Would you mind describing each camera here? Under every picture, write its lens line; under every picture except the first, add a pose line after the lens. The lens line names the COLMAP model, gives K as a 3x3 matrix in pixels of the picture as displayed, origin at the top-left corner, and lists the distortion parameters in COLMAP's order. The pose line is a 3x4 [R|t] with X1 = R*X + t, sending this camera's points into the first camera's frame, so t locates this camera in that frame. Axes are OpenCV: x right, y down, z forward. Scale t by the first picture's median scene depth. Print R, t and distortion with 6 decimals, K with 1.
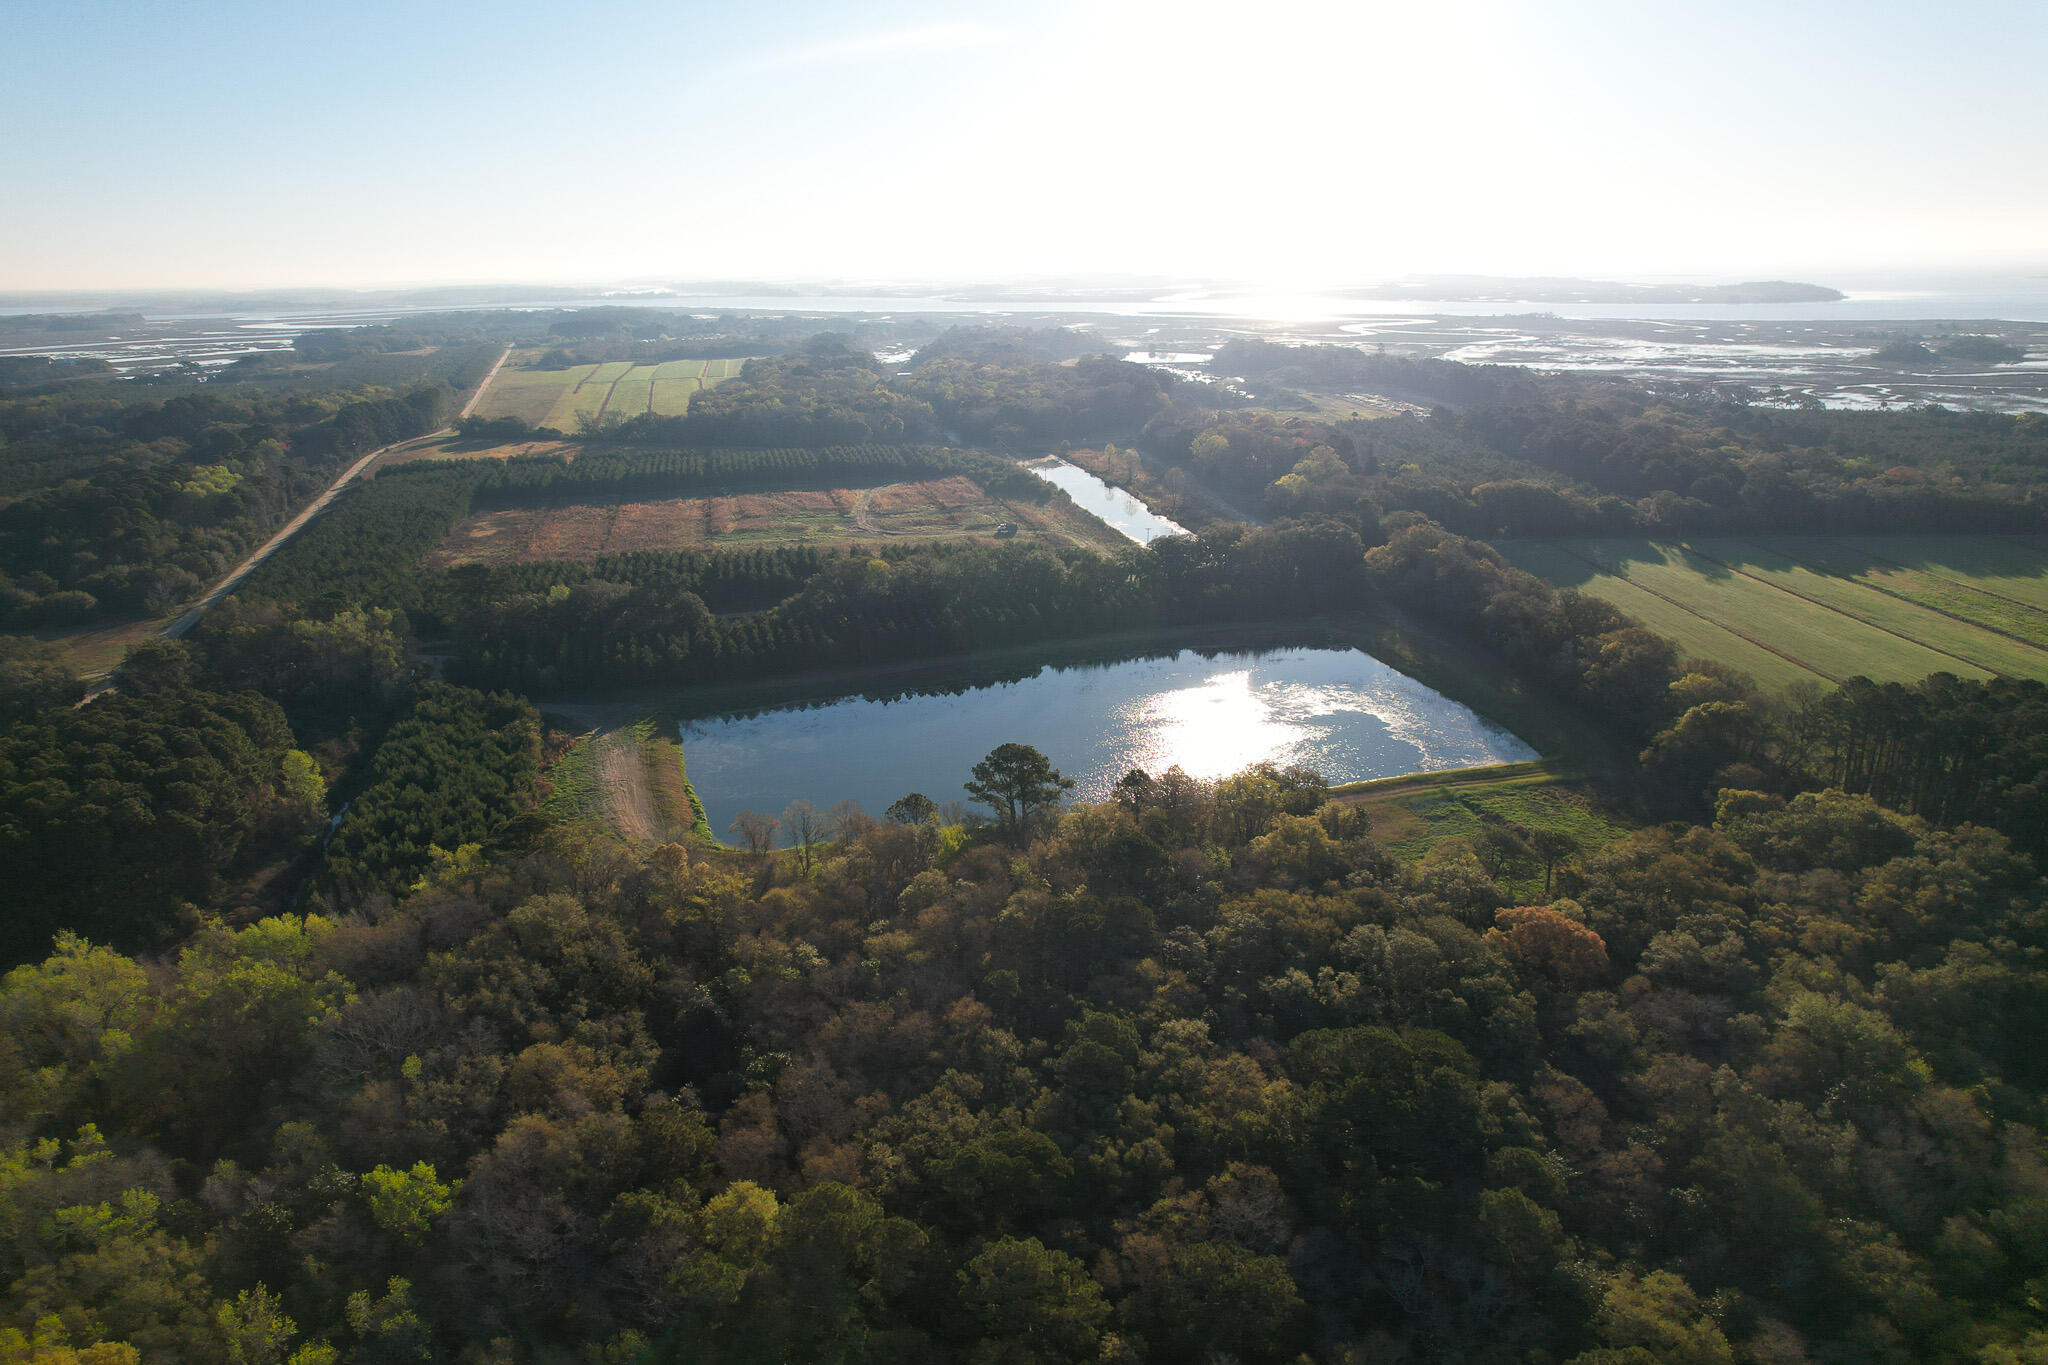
lens RADIAL K [[1346.4, 0, 1026.1], [0, 1346.4, 654.3], [0, 0, 1]] dist [-0.076313, 0.068996]
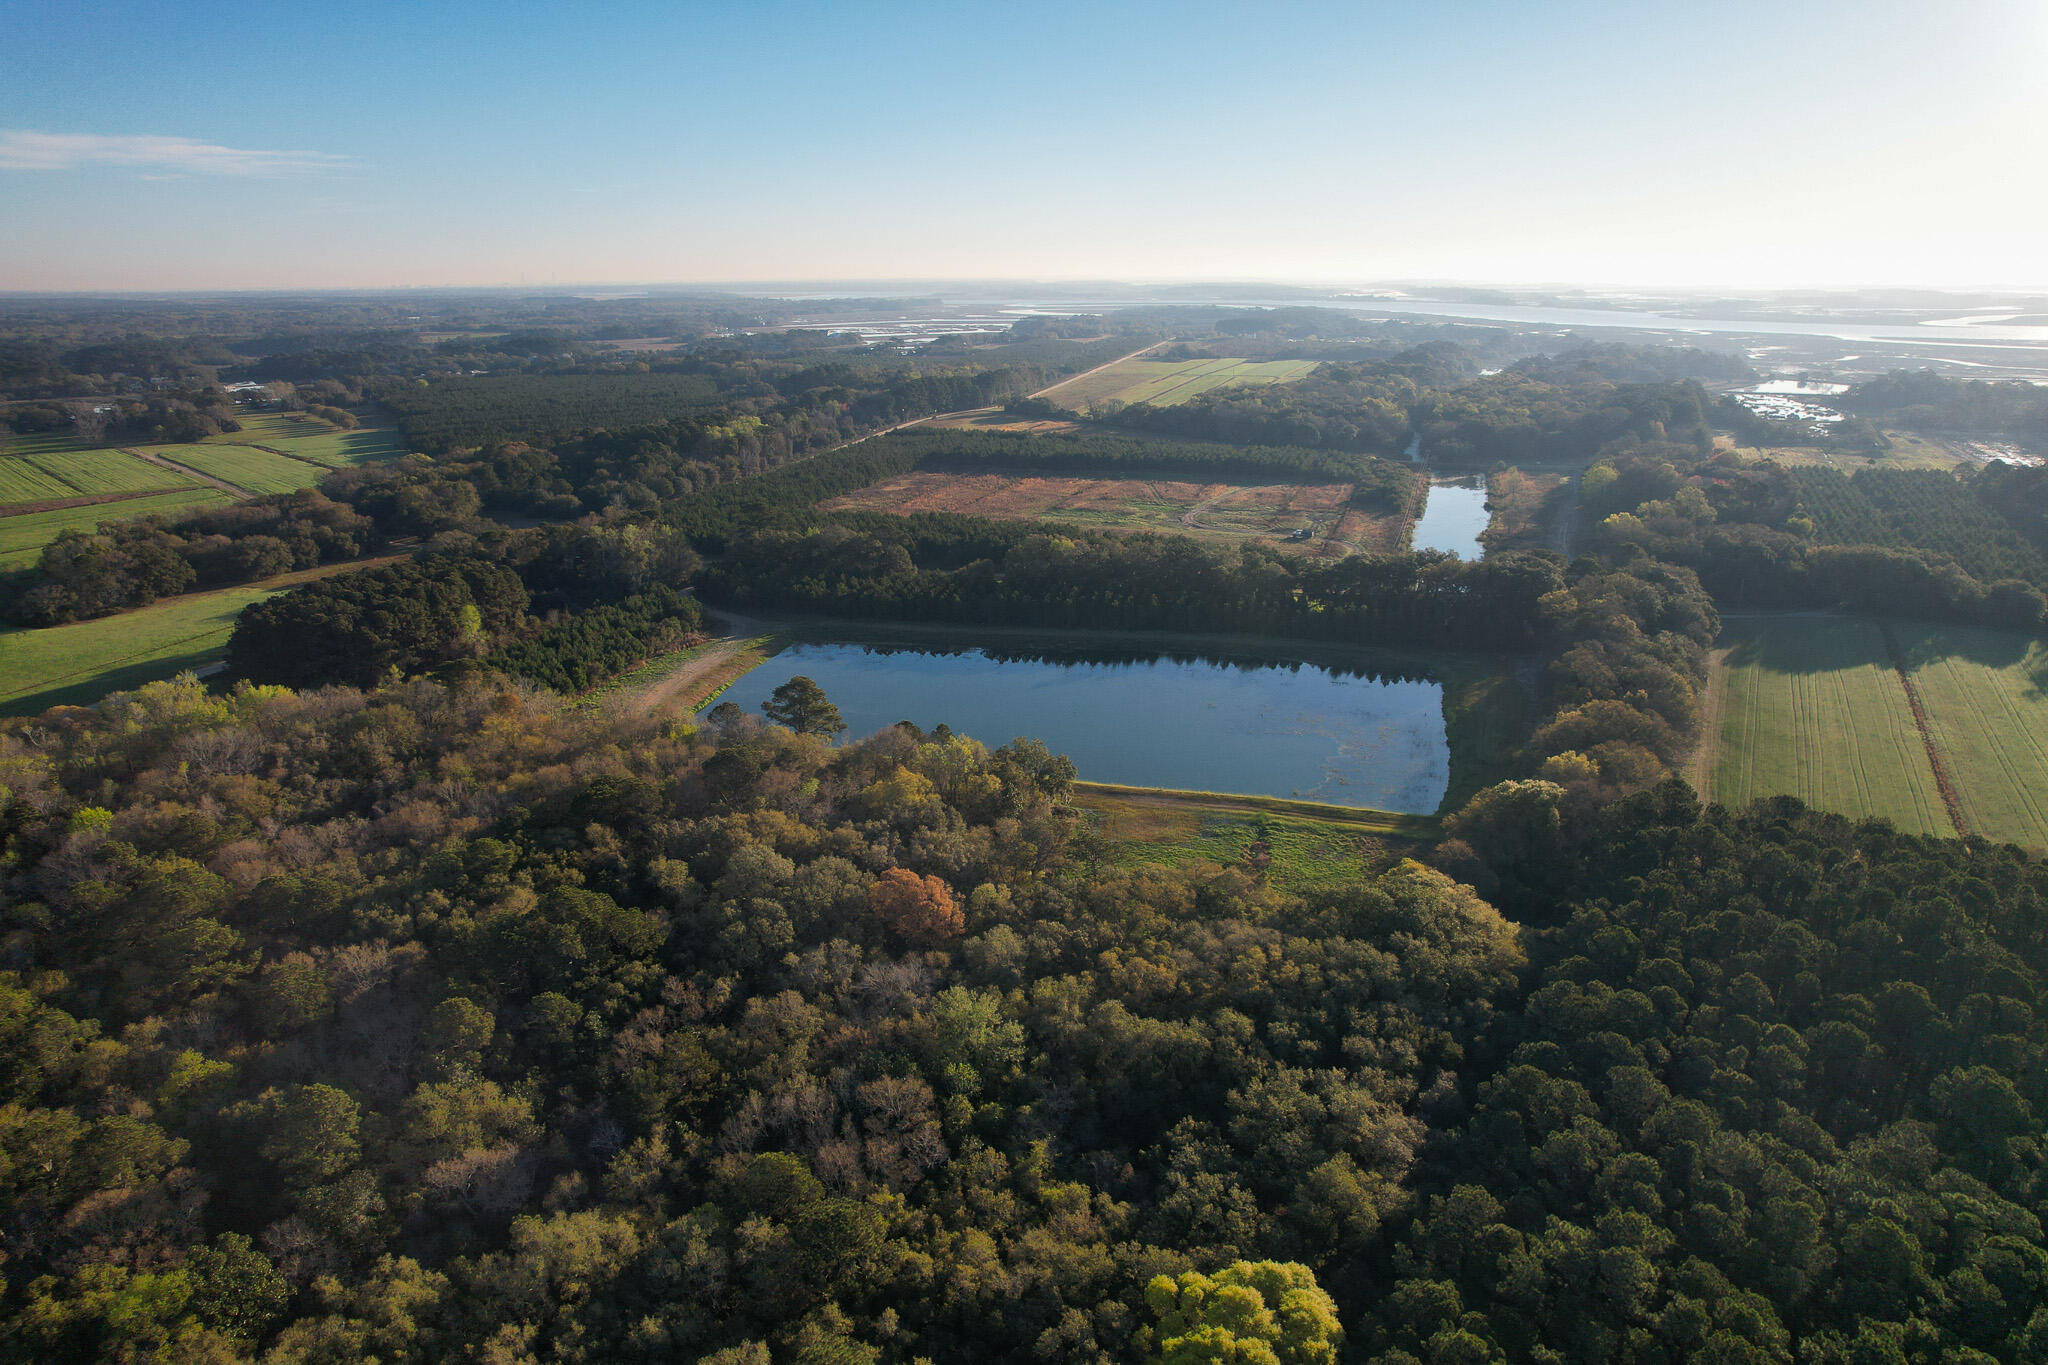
lens RADIAL K [[1312.0, 0, 1015.7], [0, 1312.0, 689.3], [0, 0, 1]] dist [-0.071059, 0.066944]
pose [[0.853959, 0.172376, -0.490959, 0.365728], [-0.157988, 0.984886, 0.070996, -0.017152], [0.495776, 0.016938, 0.868285, 0.045473]]
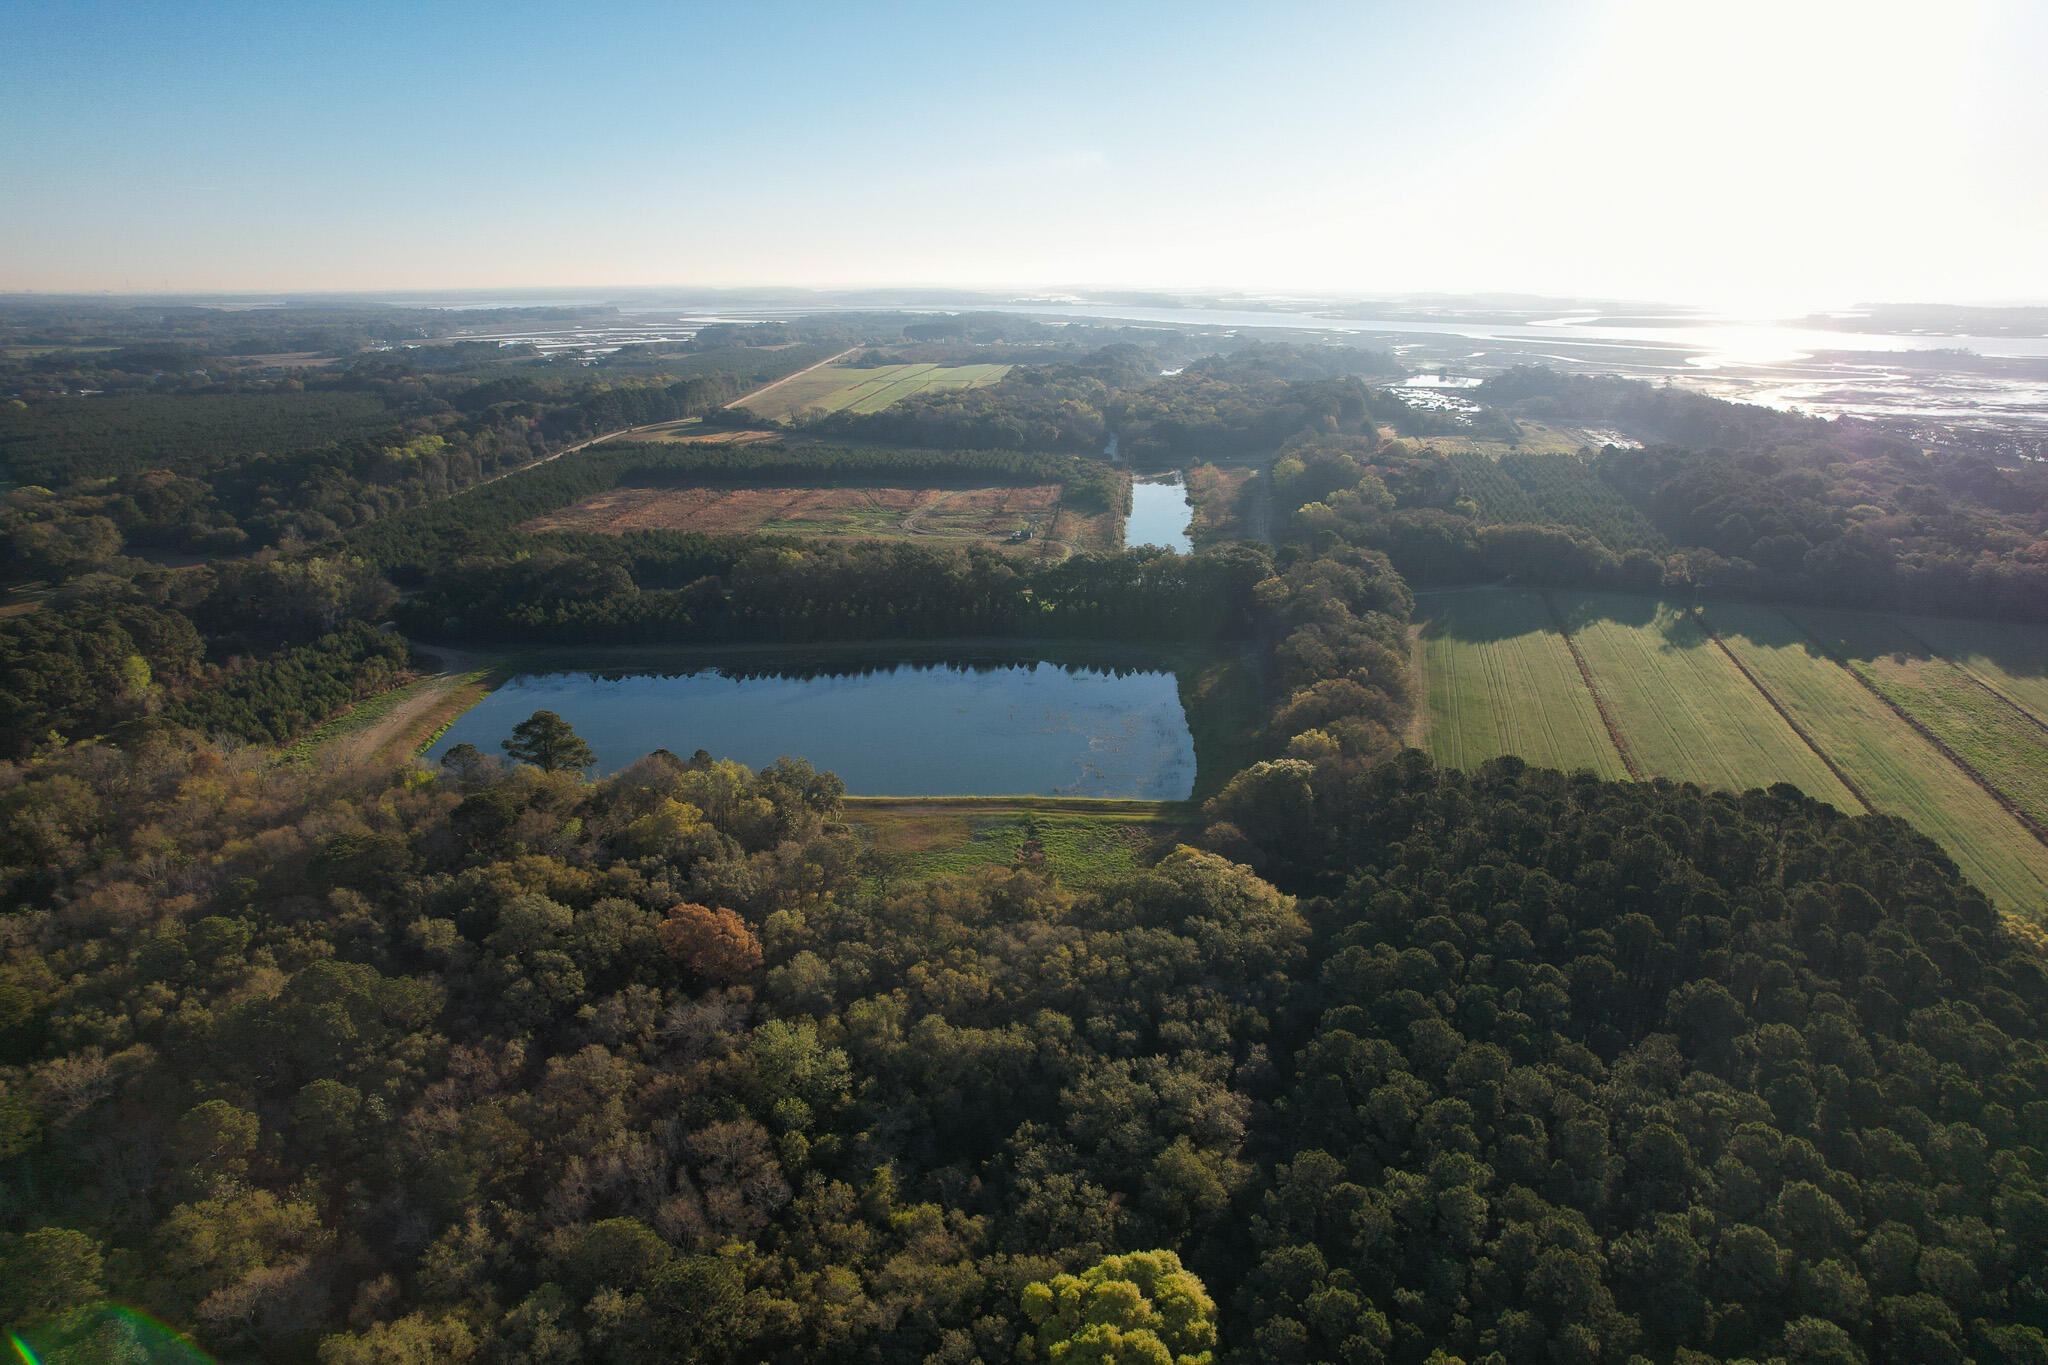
lens RADIAL K [[1312.0, 0, 1015.7], [0, 1312.0, 689.3], [0, 0, 1]] dist [-0.071059, 0.066944]
pose [[0.951123, 0.108221, -0.289227, 0.343540], [-0.101620, 0.994105, 0.037790, -0.016213], [0.291612, -0.006552, 0.956514, 0.037283]]
